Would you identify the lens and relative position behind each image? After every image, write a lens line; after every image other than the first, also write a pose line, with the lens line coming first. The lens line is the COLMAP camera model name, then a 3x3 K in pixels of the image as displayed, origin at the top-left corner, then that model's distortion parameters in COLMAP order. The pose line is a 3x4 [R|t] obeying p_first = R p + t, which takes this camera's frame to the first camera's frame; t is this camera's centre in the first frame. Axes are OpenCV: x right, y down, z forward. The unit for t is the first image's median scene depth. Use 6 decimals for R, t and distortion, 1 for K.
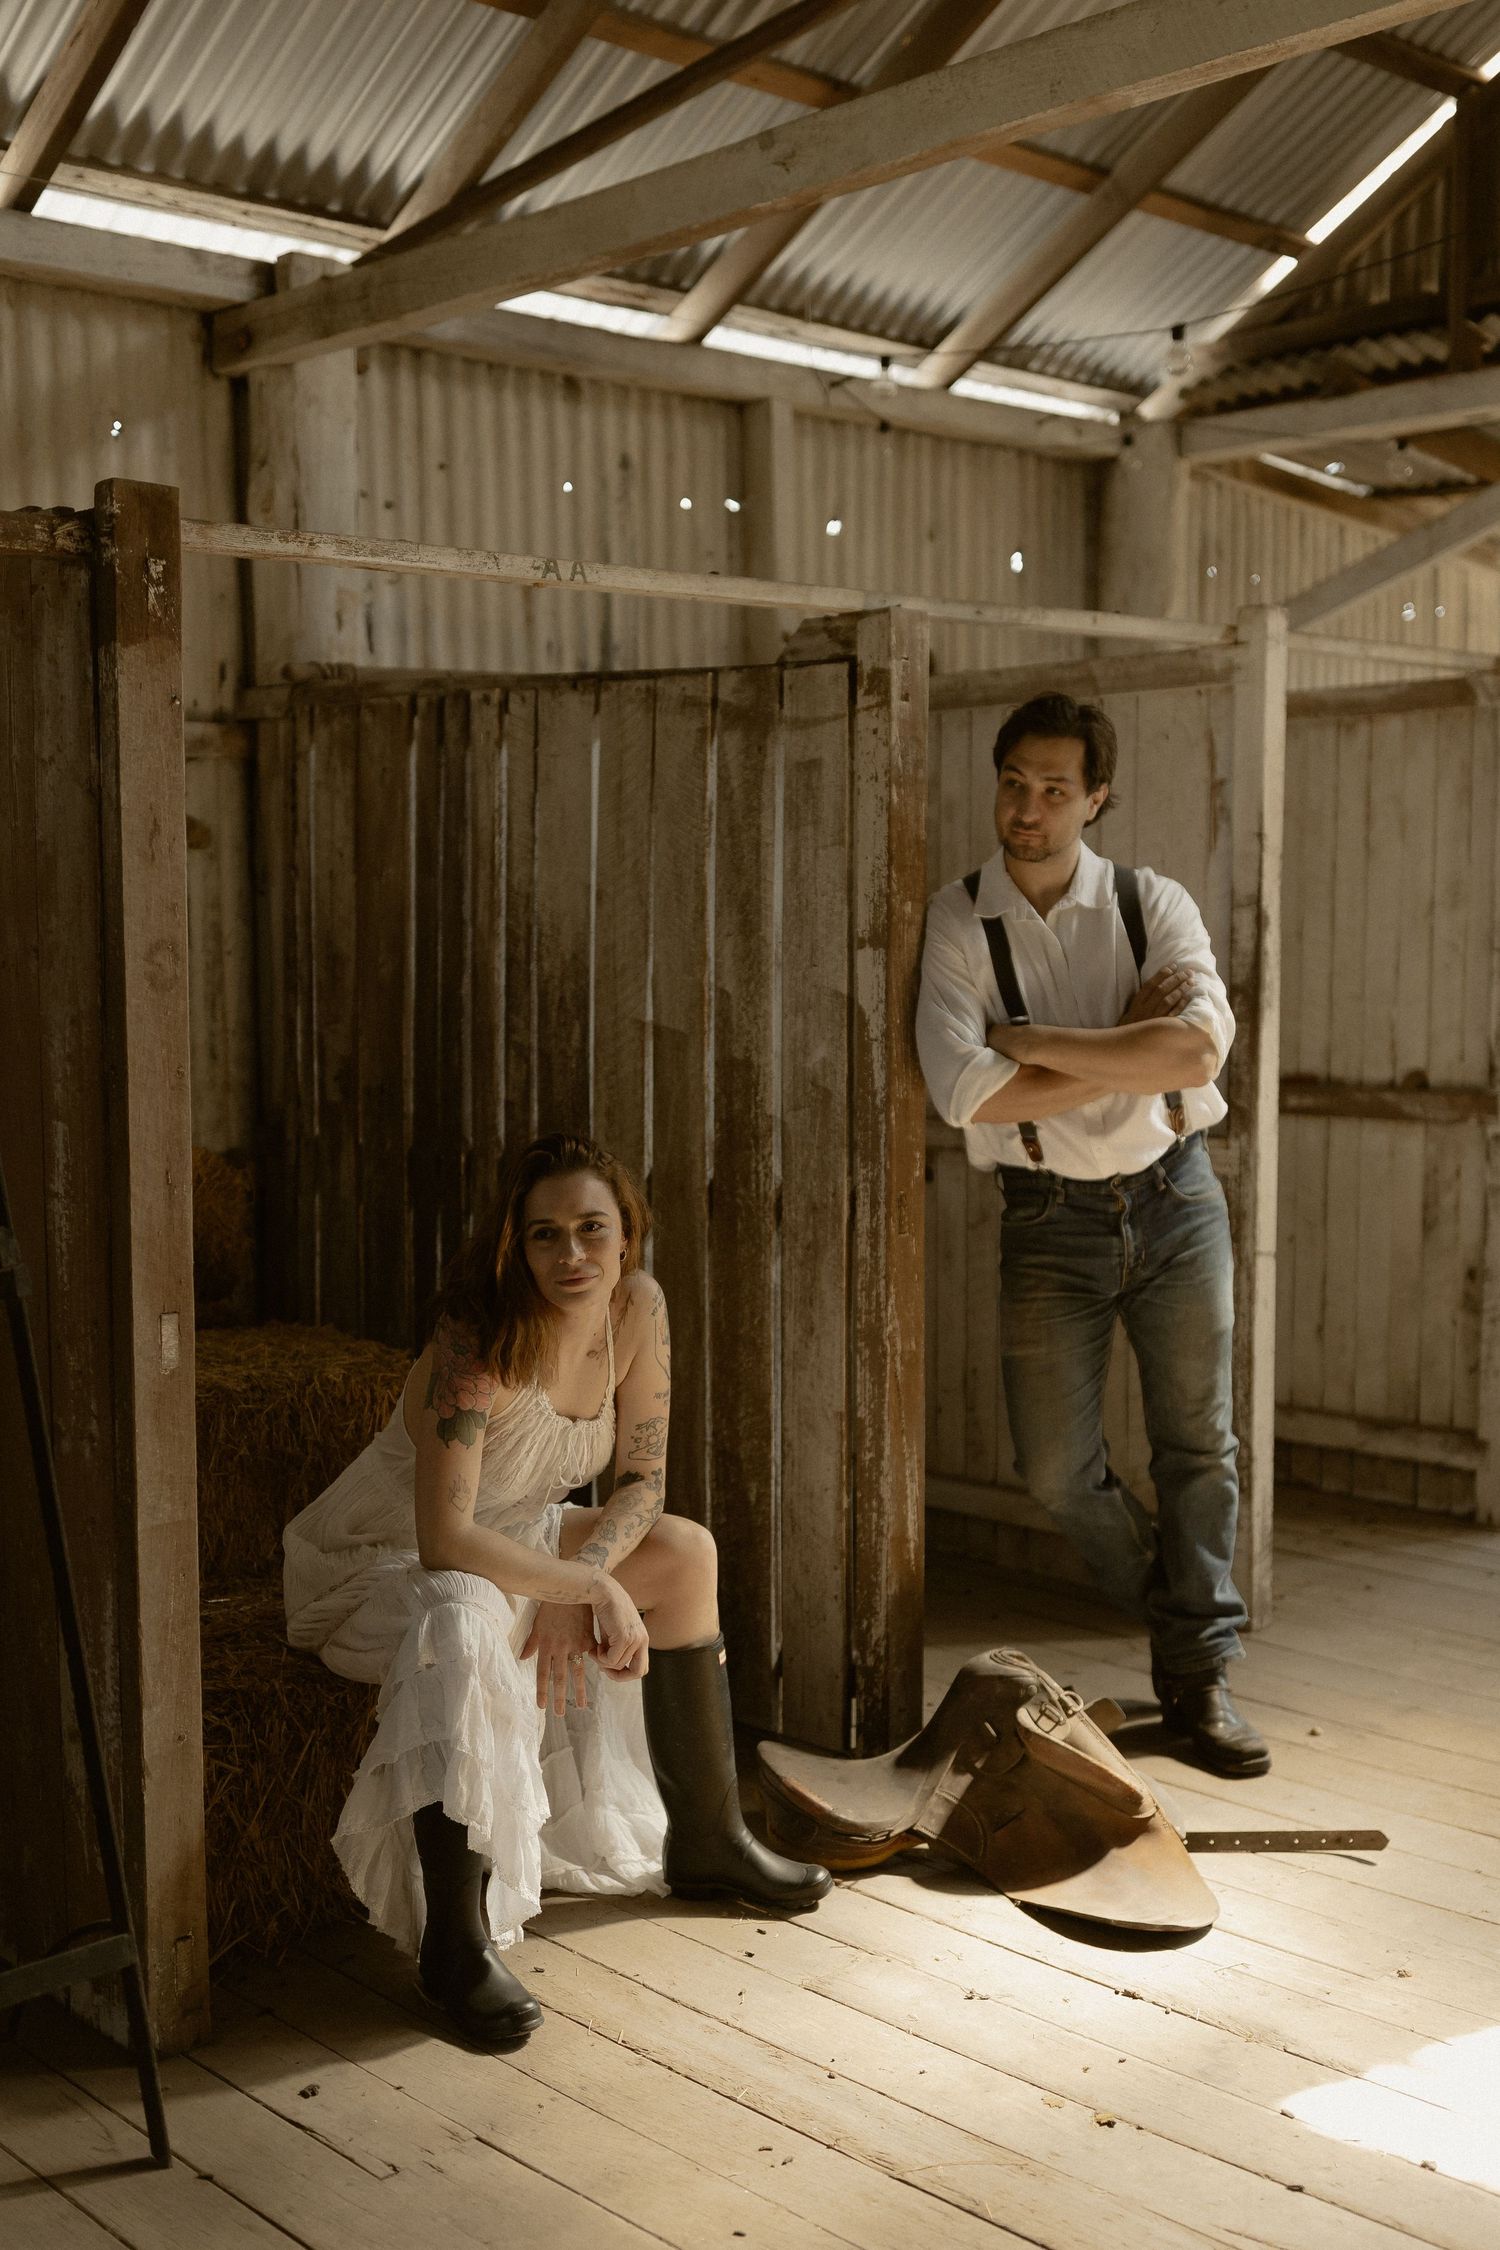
lens RADIAL K [[2422.1, 0, 707.4], [0, 2422.1, 1170.4], [0, 0, 1]] dist [0.008962, 0.000000]
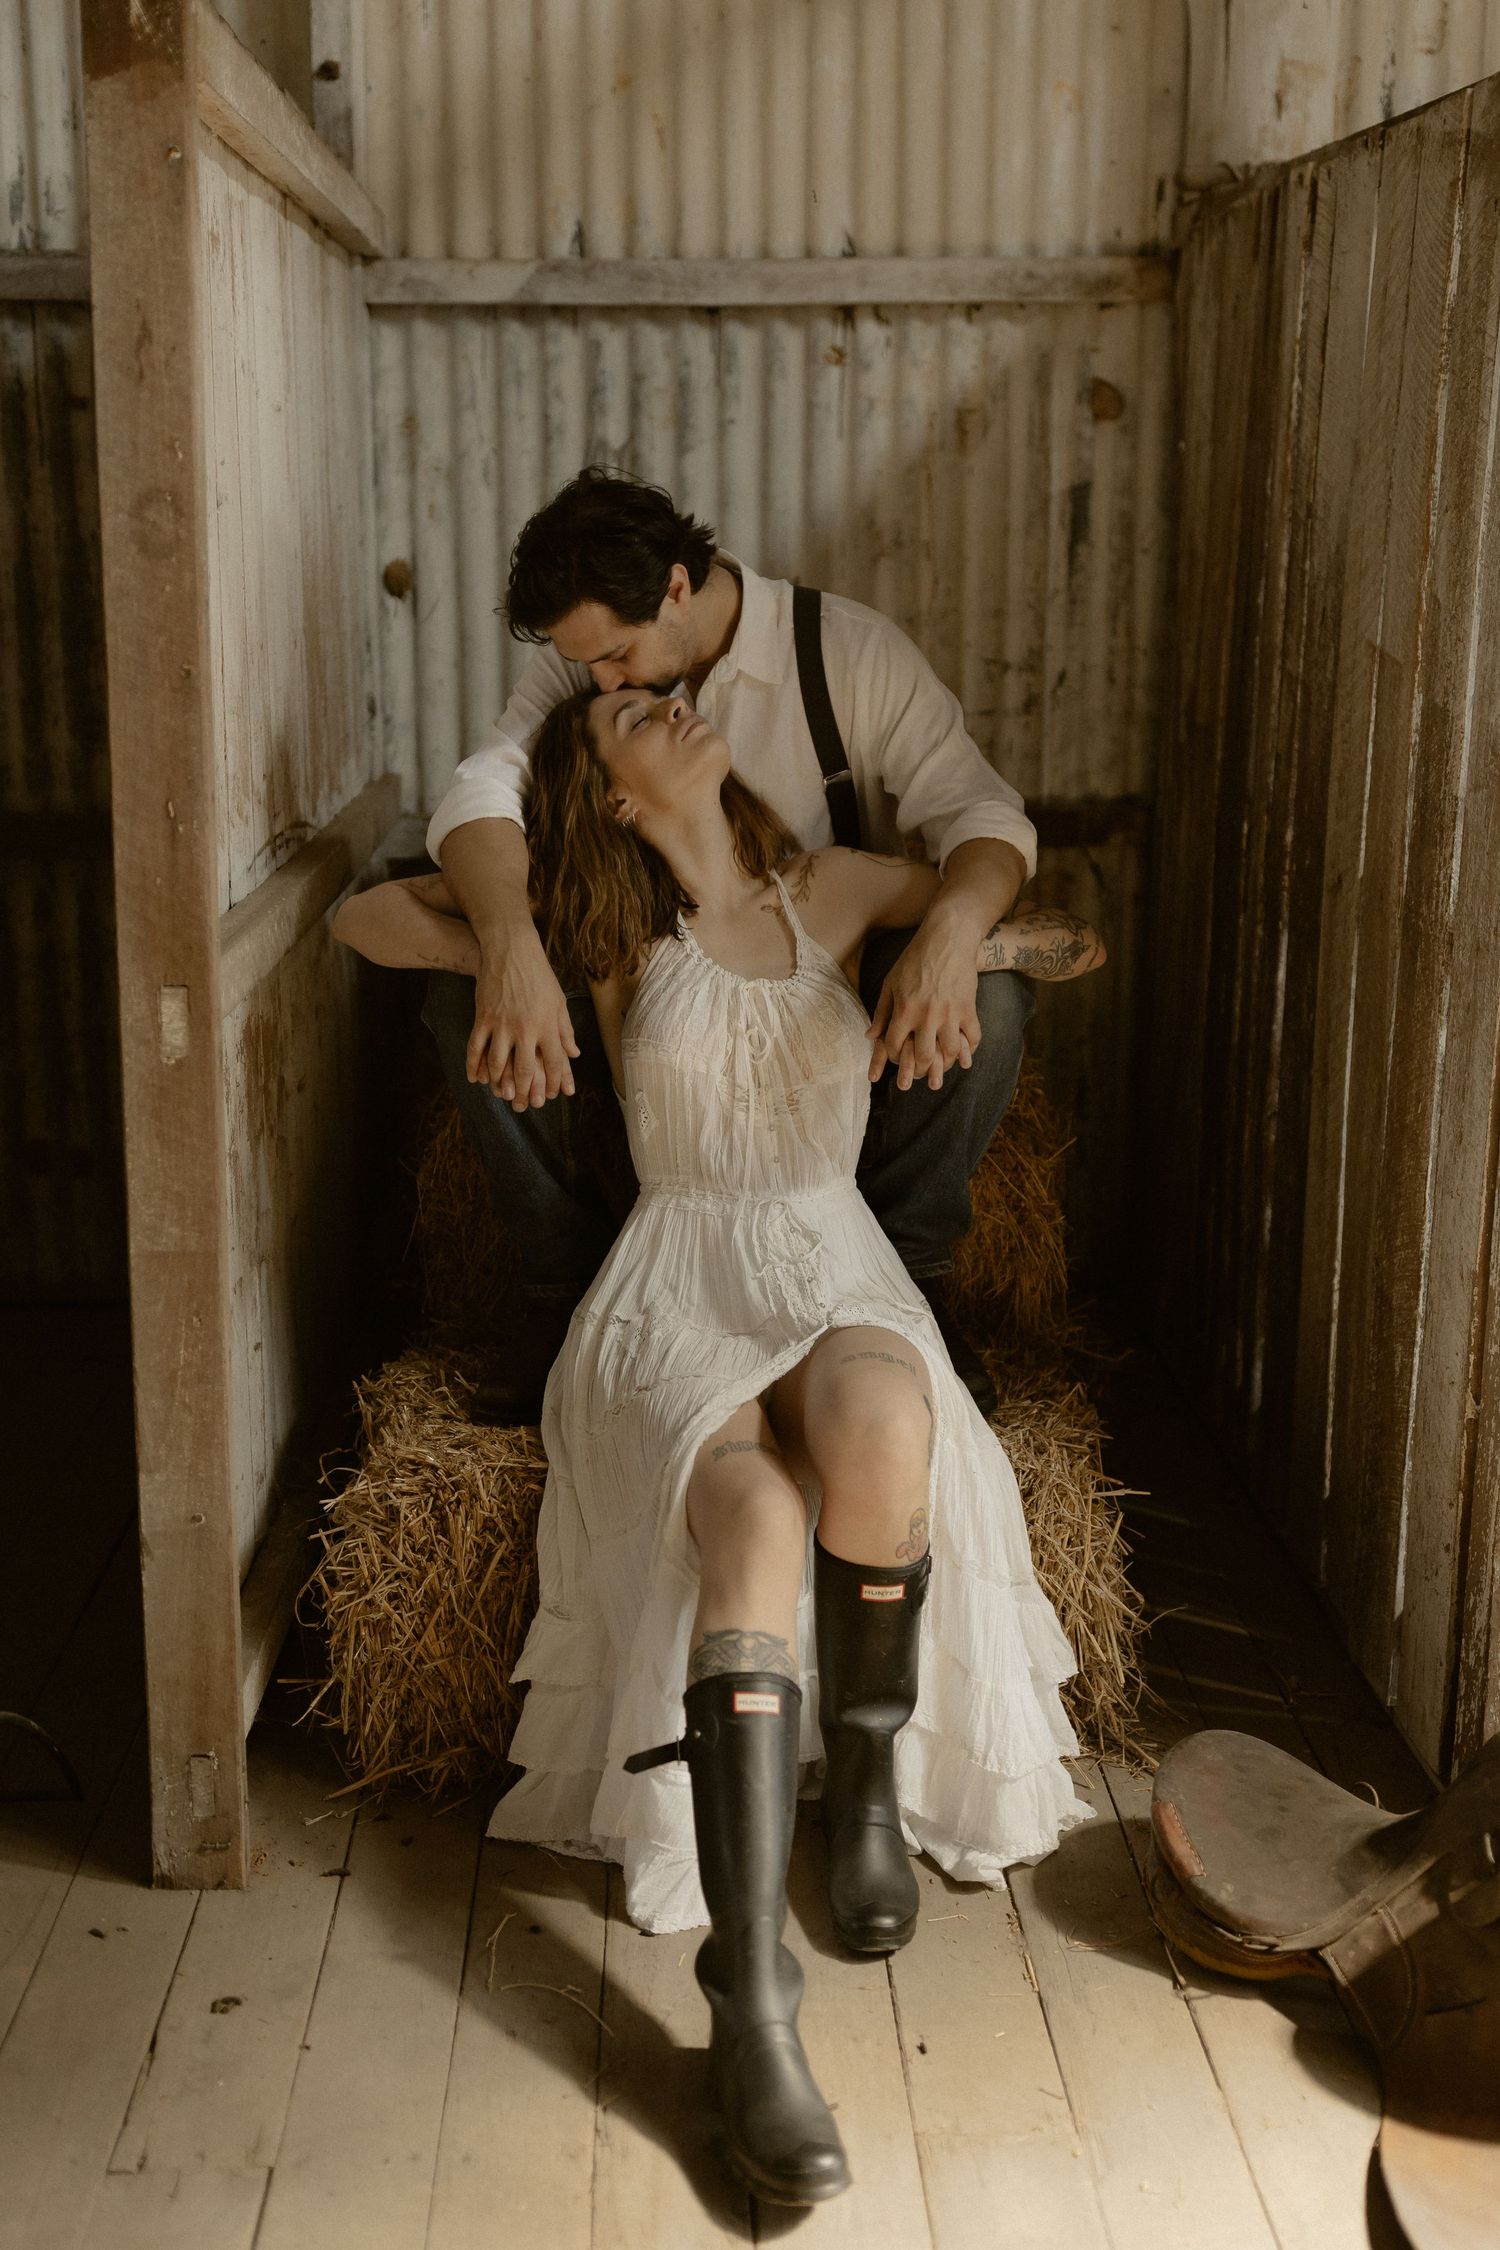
lens RADIAL K [[2292.1, 0, 775.2], [0, 2292.1, 1054.6], [0, 0, 1]] dist [0.009387, 0.000000]
pose [[0.759032, 0.147592, -0.634104, 0.230003], [-0.076375, 0.987426, 0.138408, -0.020781], [0.646559, -0.056626, 0.760760, 0.338070]]
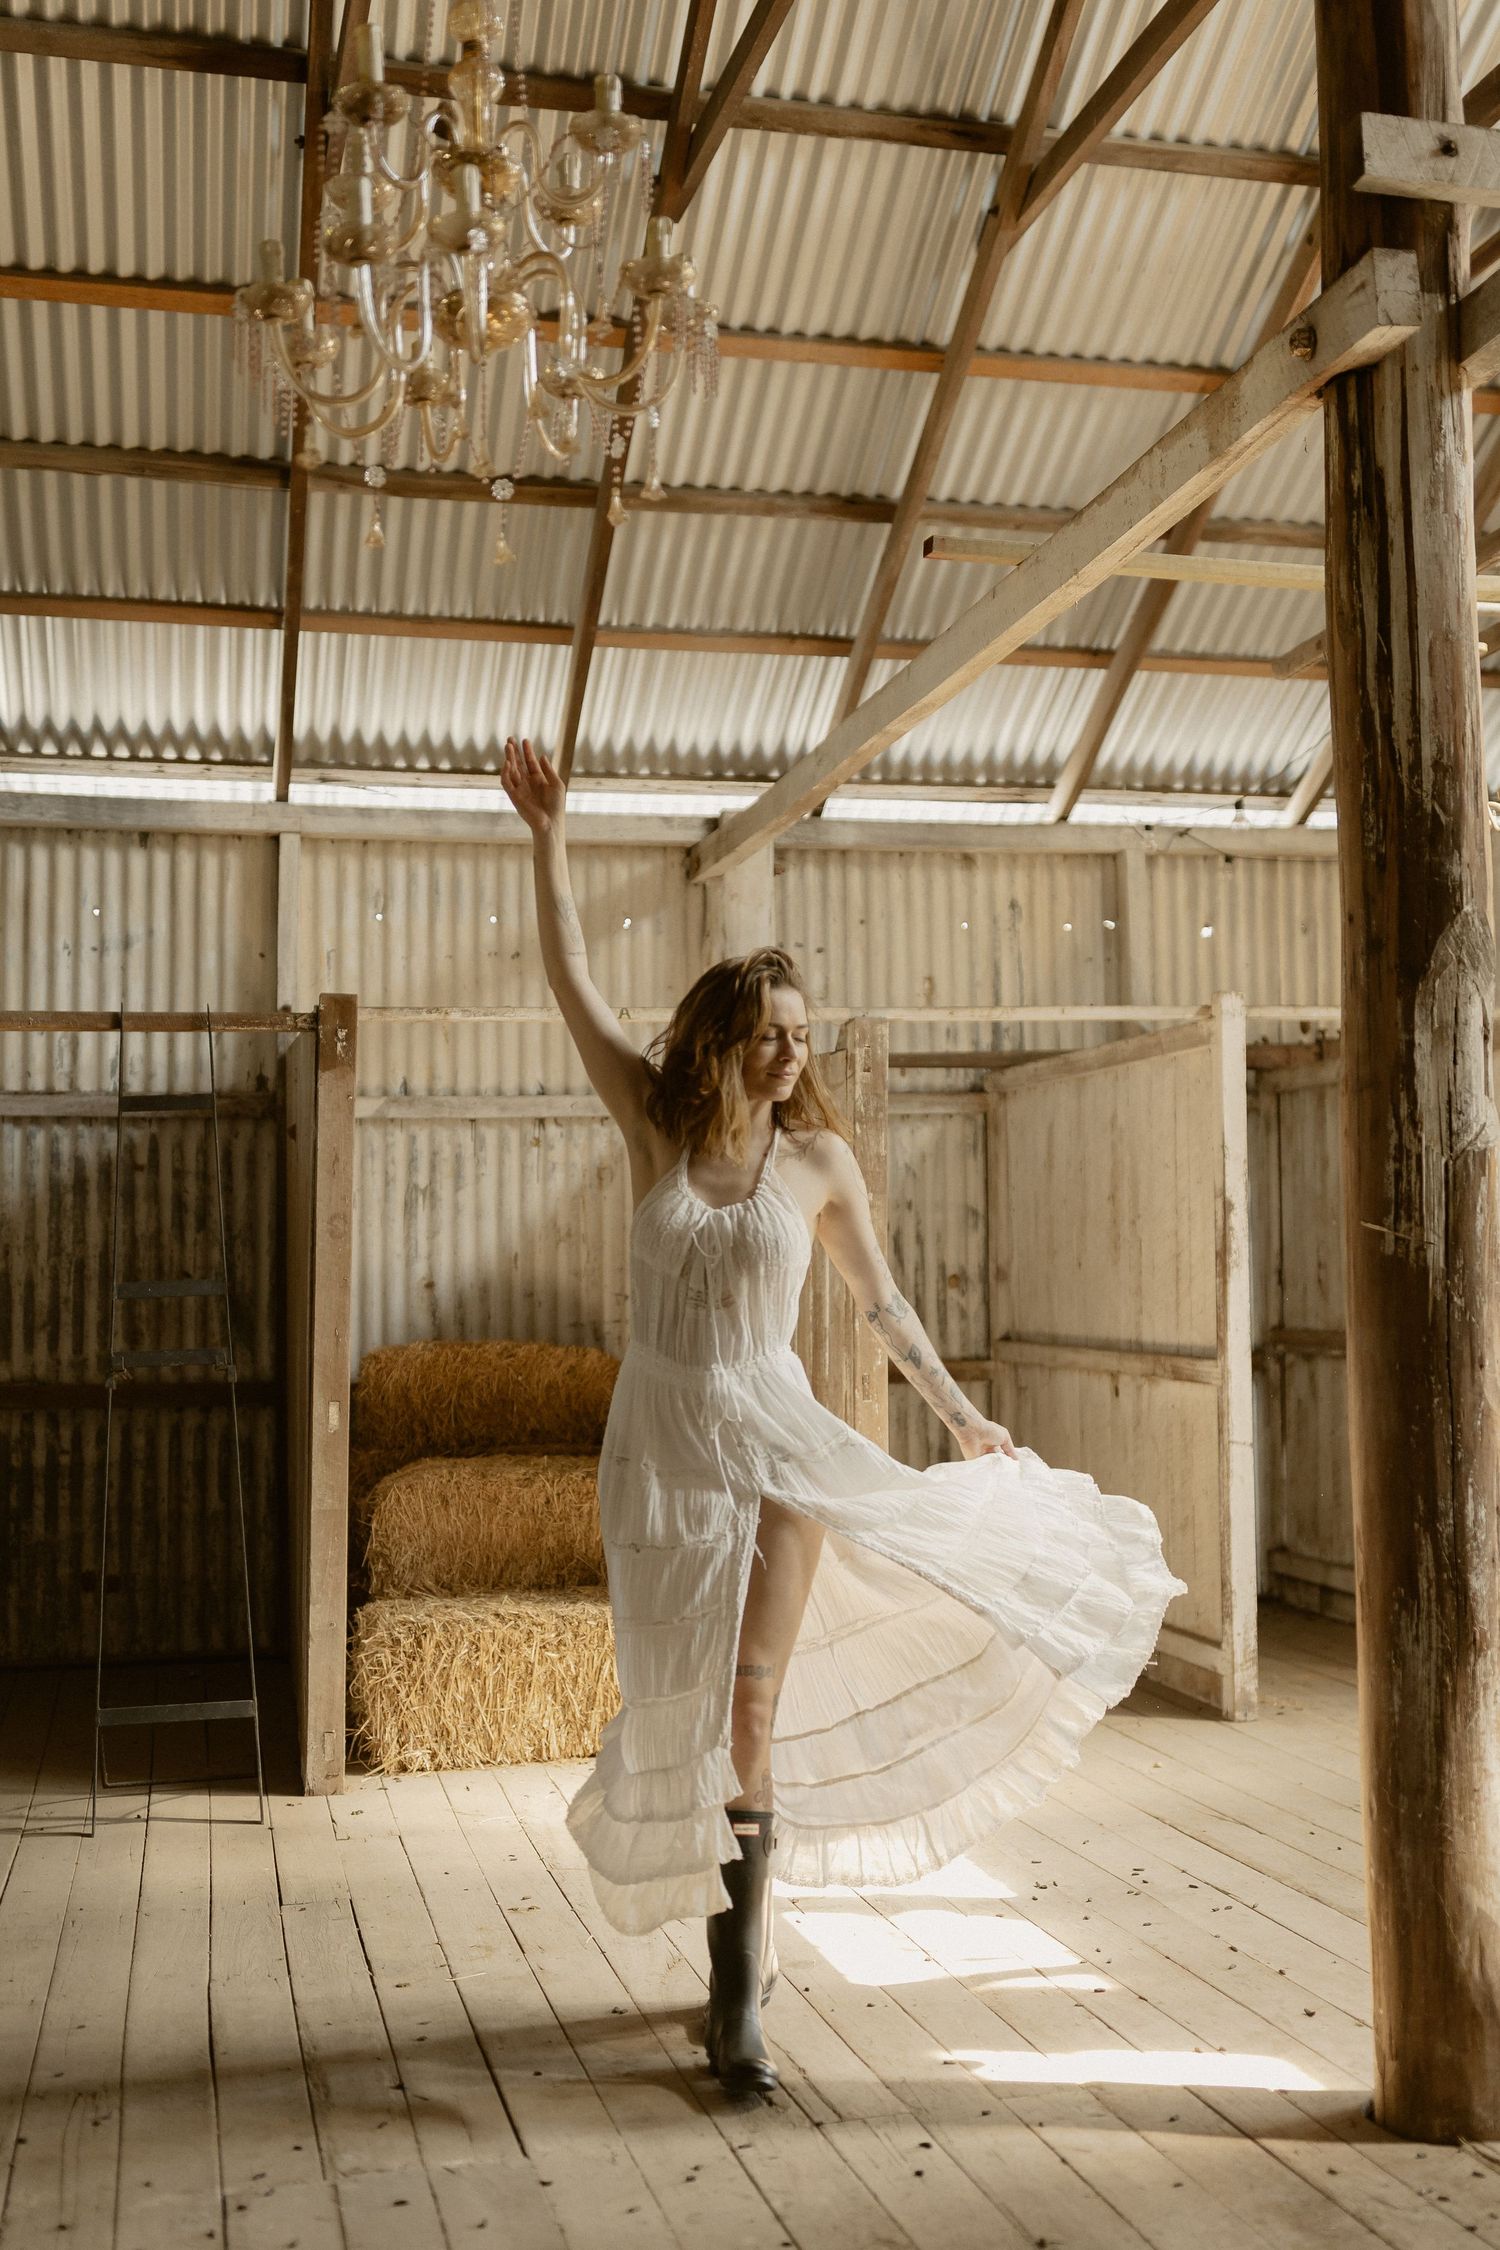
lens RADIAL K [[2292.1, 0, 764.4], [0, 2292.1, 1126.8], [0, 0, 1]] dist [0.009387, 0.000000]
pose [[0.868518, -0.030083, -0.494744, 0.603531], [-0.047896, 0.988392, -0.144179, 0.053738], [0.493339, 0.148918, 0.856995, -0.275706]]
